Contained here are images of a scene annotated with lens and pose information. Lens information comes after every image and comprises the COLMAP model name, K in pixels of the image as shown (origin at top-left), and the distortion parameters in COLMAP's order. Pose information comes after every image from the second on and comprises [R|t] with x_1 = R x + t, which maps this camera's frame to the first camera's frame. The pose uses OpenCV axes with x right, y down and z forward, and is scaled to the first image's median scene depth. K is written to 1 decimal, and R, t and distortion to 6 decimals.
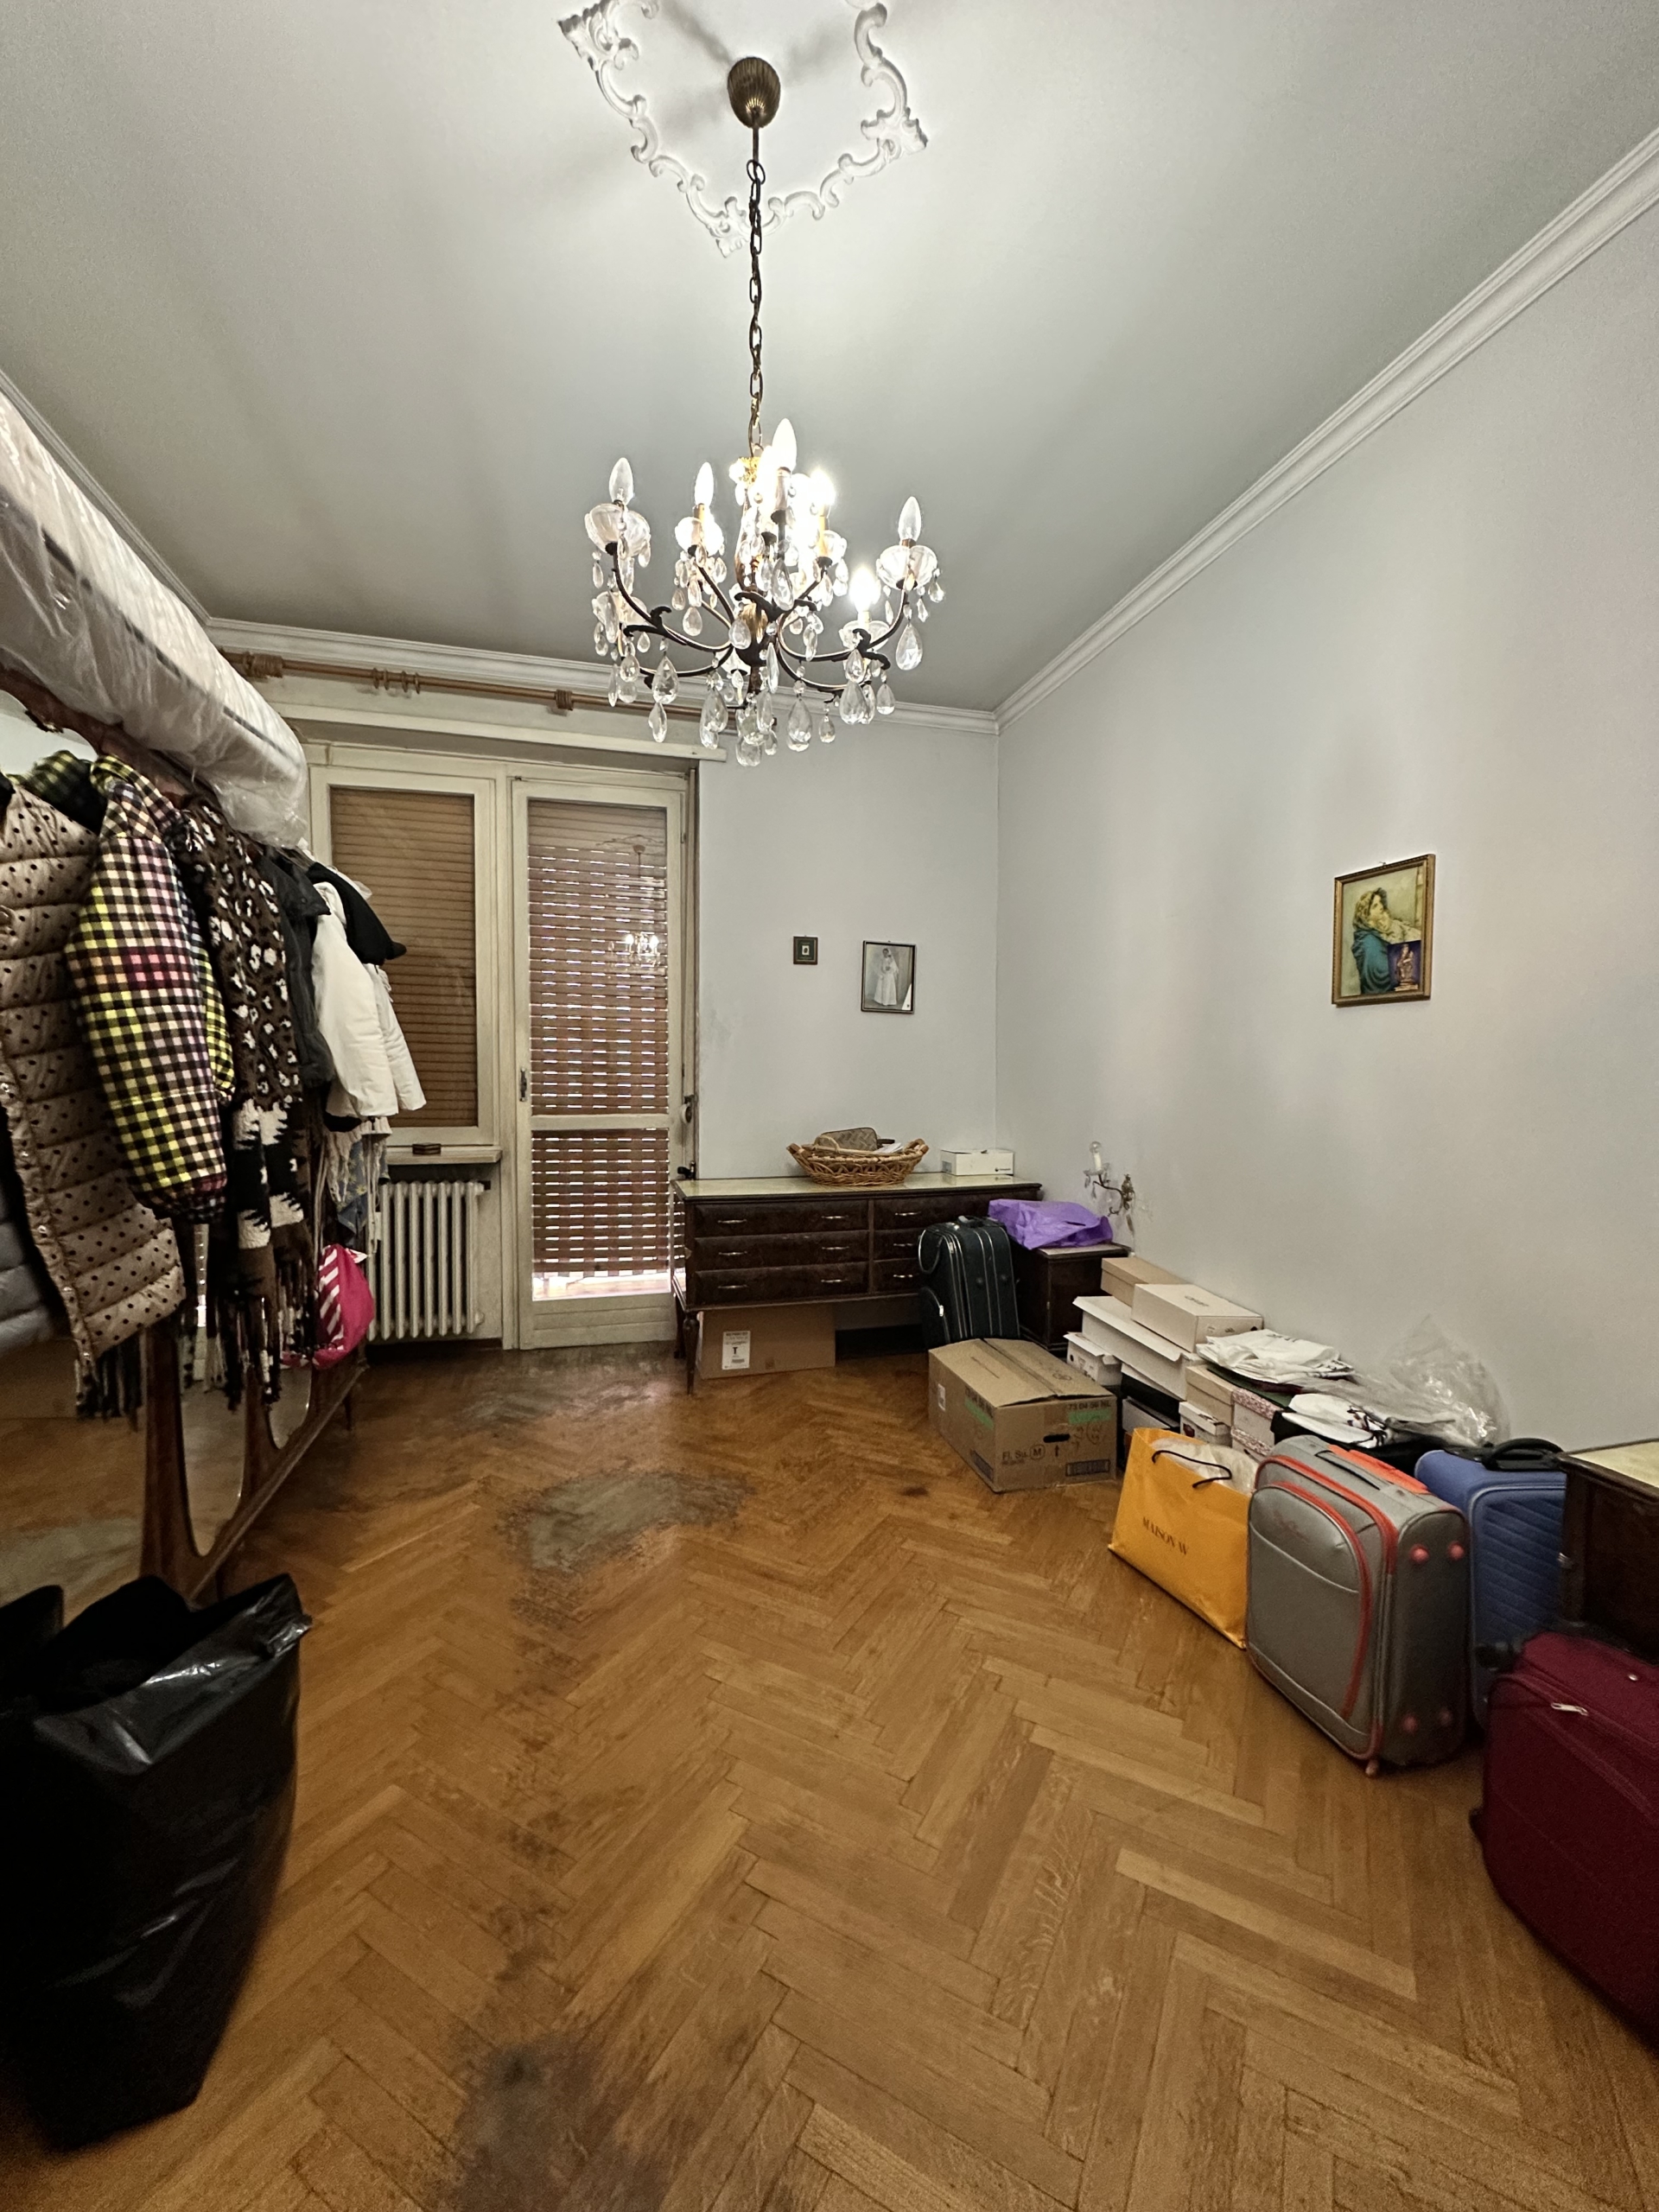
lens RADIAL K [[878.3, 0, 832.0], [0, 878.3, 1106.8], [0, 0, 1]] dist [-0.004241, 0.000357]
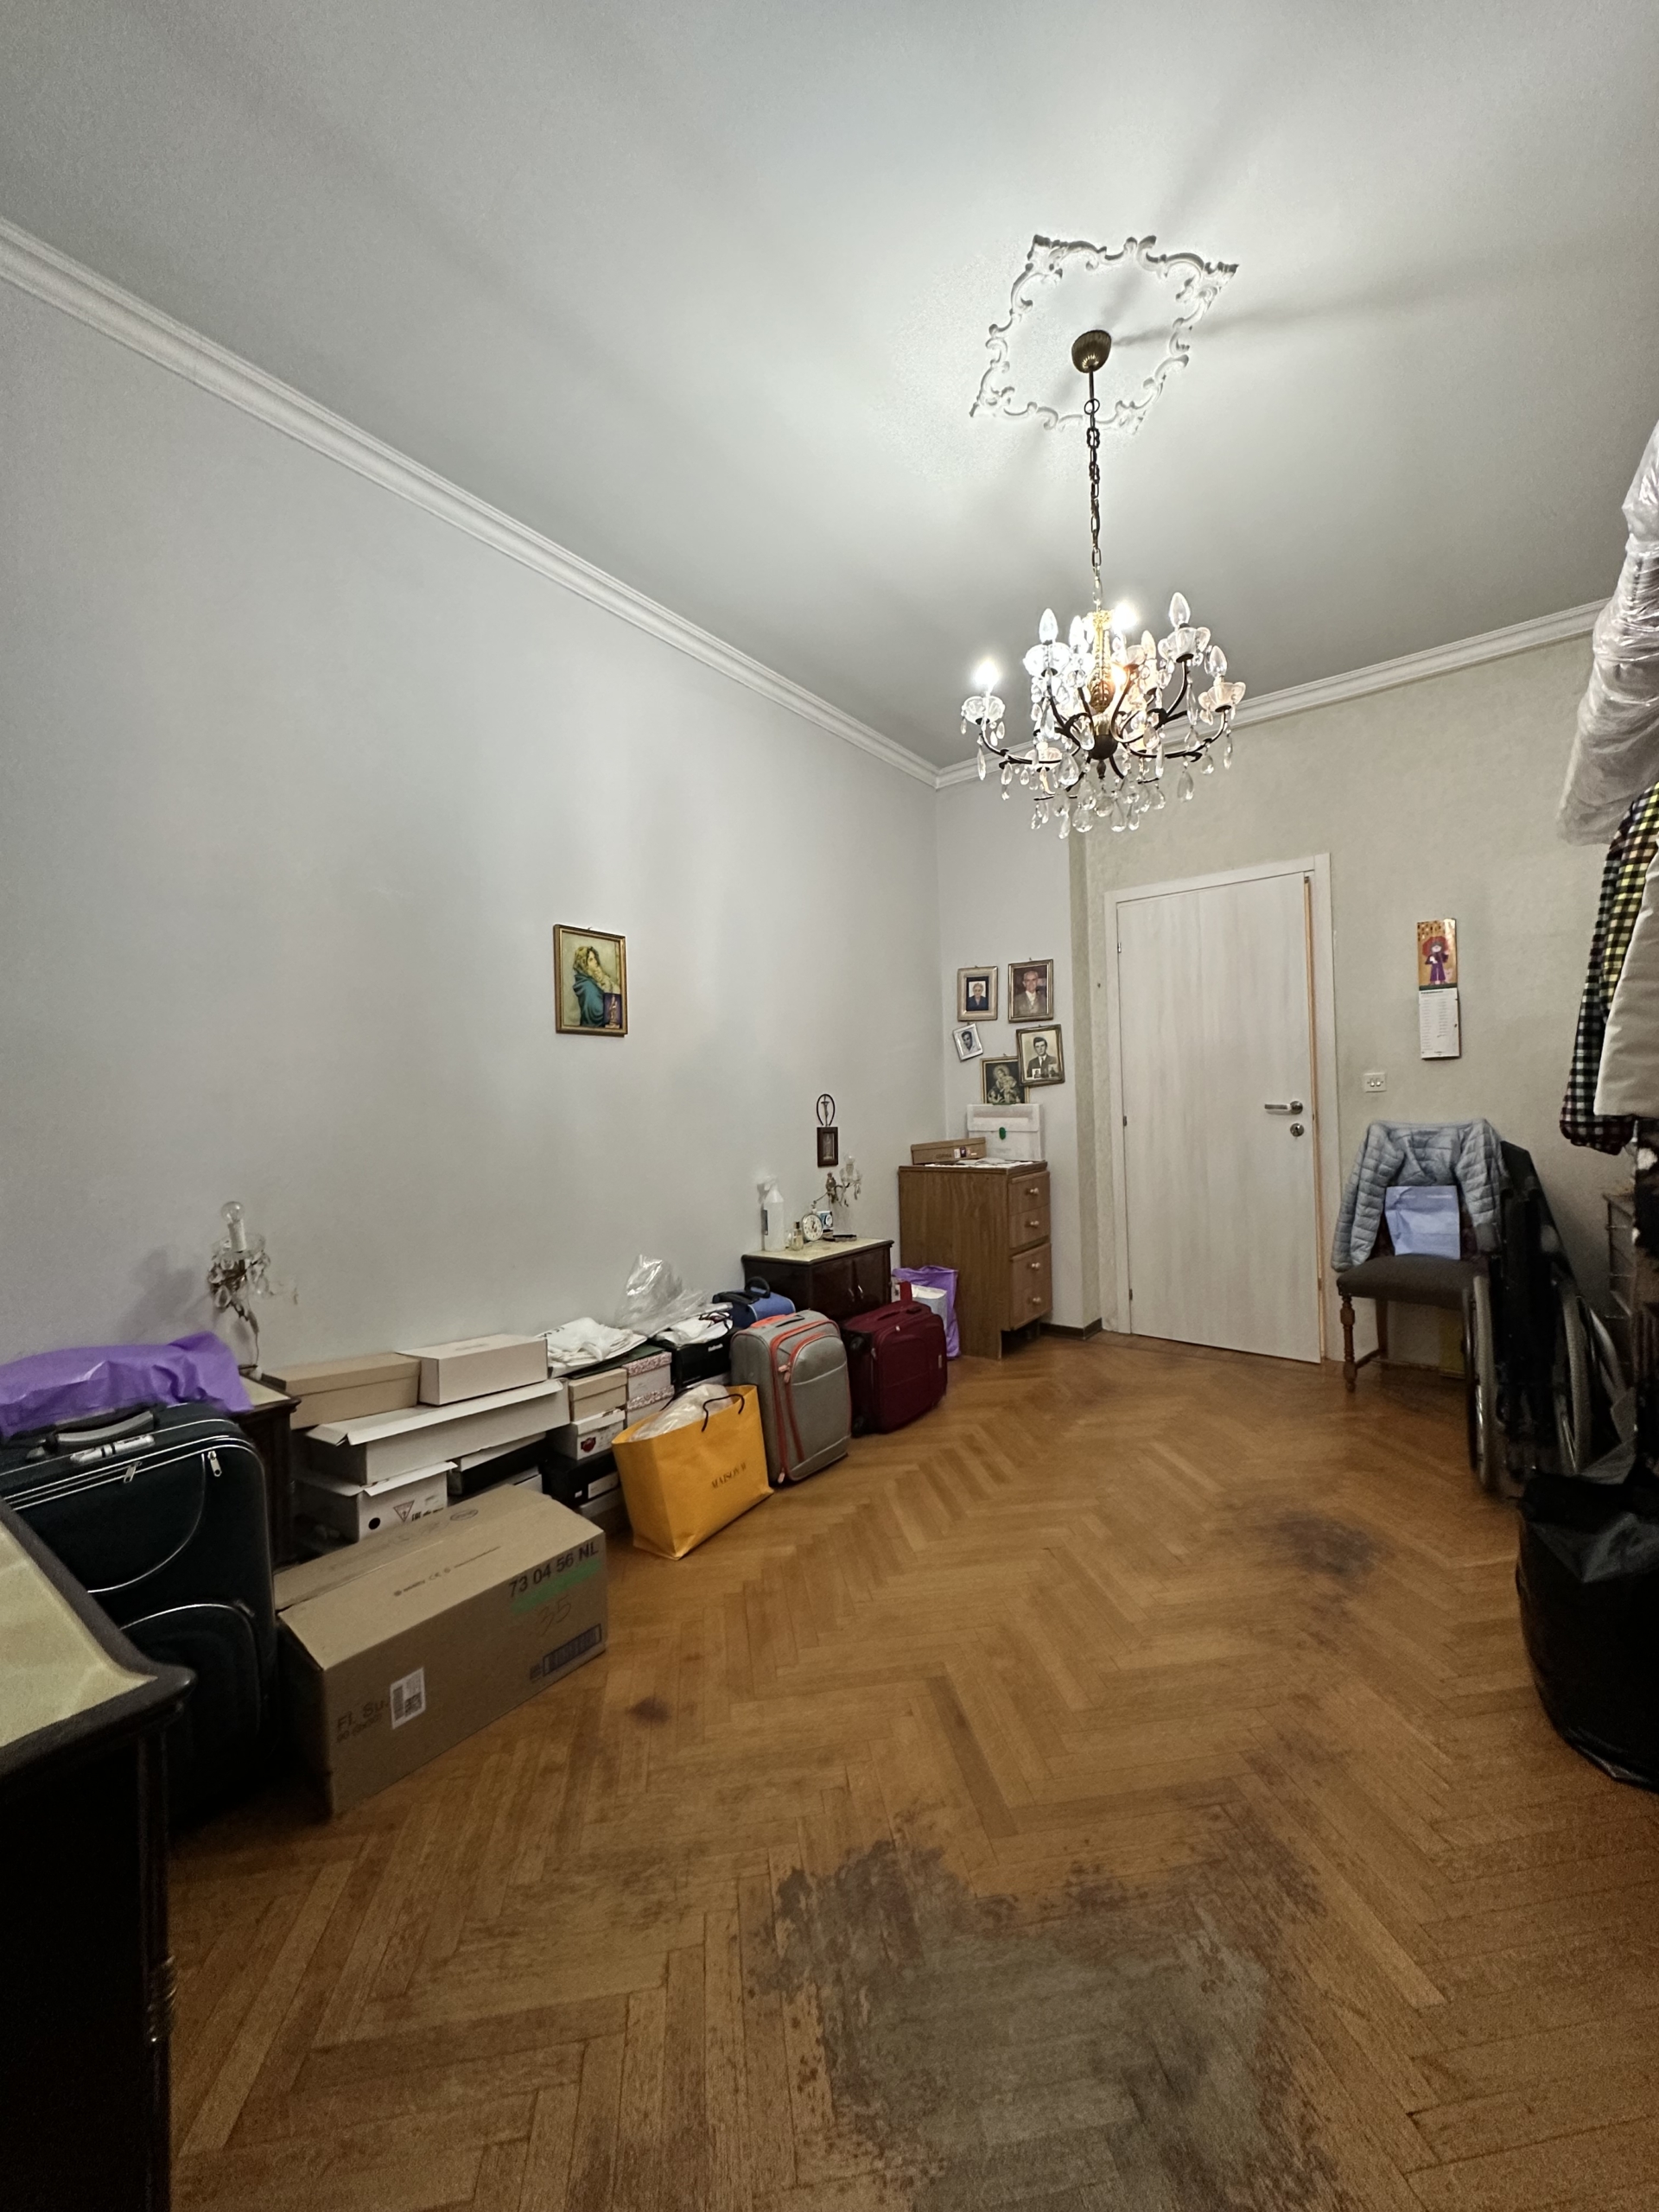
lens RADIAL K [[878.3, 0, 828.7], [0, 878.3, 1105.2], [0, 0, 1]] dist [-0.004241, 0.000357]
pose [[-0.612765, 0.018940, 0.790038, -0.617482], [0.058298, 0.998072, 0.021289, -0.021233], [-0.788112, 0.059103, -0.612688, 1.532417]]
